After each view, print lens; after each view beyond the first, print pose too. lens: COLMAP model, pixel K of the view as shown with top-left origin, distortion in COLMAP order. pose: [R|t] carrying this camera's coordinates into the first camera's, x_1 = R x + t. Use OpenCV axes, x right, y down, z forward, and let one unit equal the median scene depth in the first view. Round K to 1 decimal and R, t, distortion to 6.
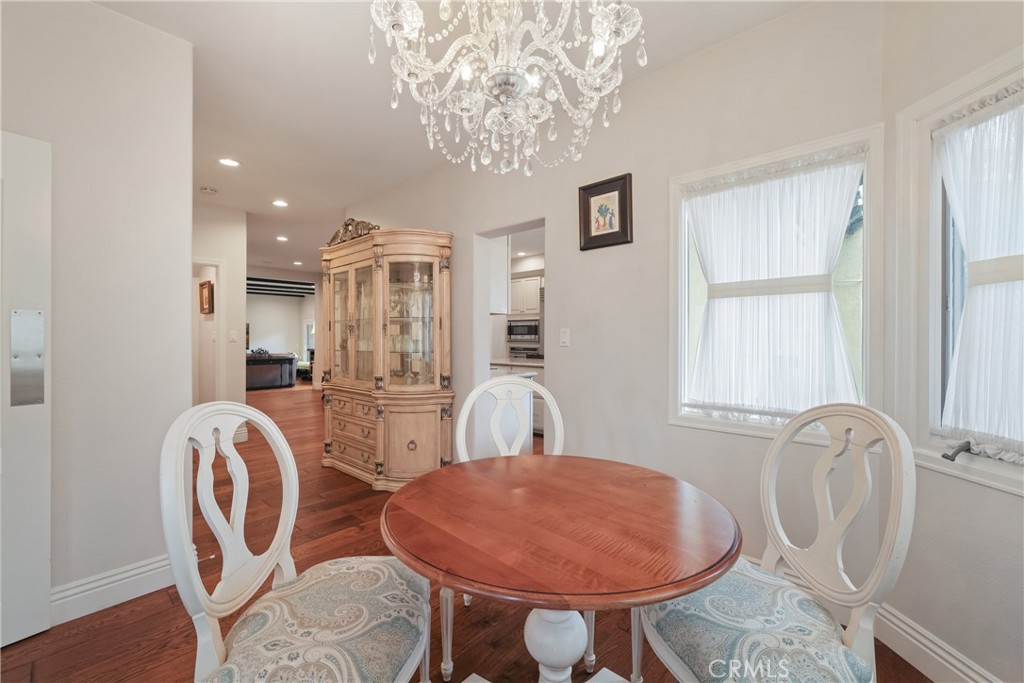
lens RADIAL K [[425.0, 0, 511.3], [0, 425.0, 335.6], [0, 0, 1]] dist [0.001076, -0.000339]
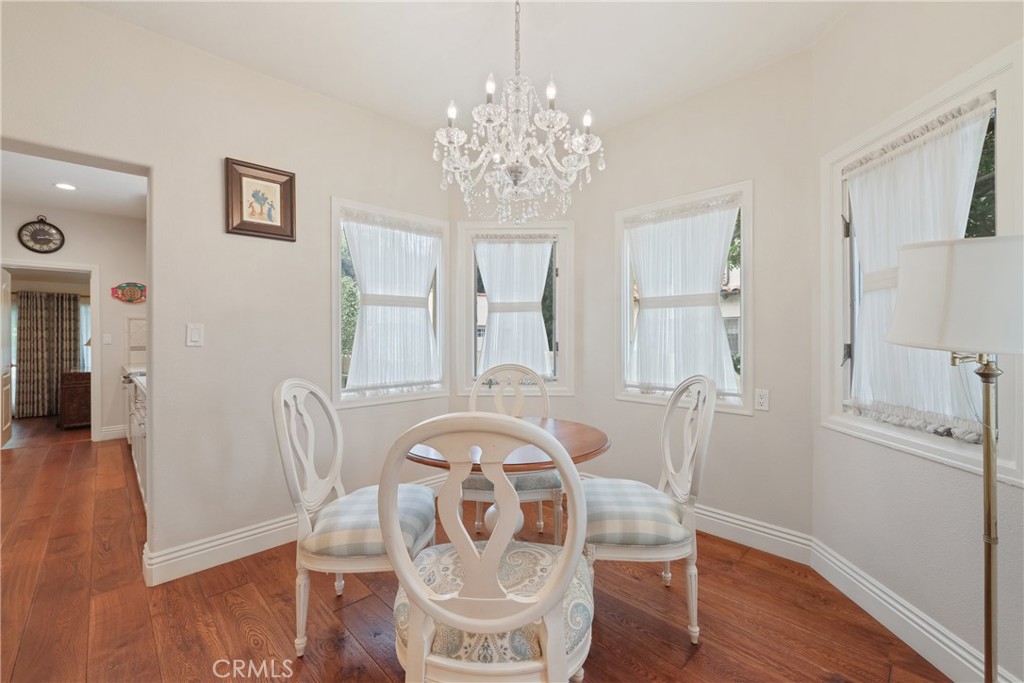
lens RADIAL K [[425.0, 0, 511.2], [0, 425.0, 340.1], [0, 0, 1]] dist [0.001076, -0.000339]
pose [[0.067933, -0.010181, 0.997638, -0.700439], [-0.002232, 0.999944, 0.010356, 0.004436], [-0.997687, -0.002930, 0.067906, 0.409461]]
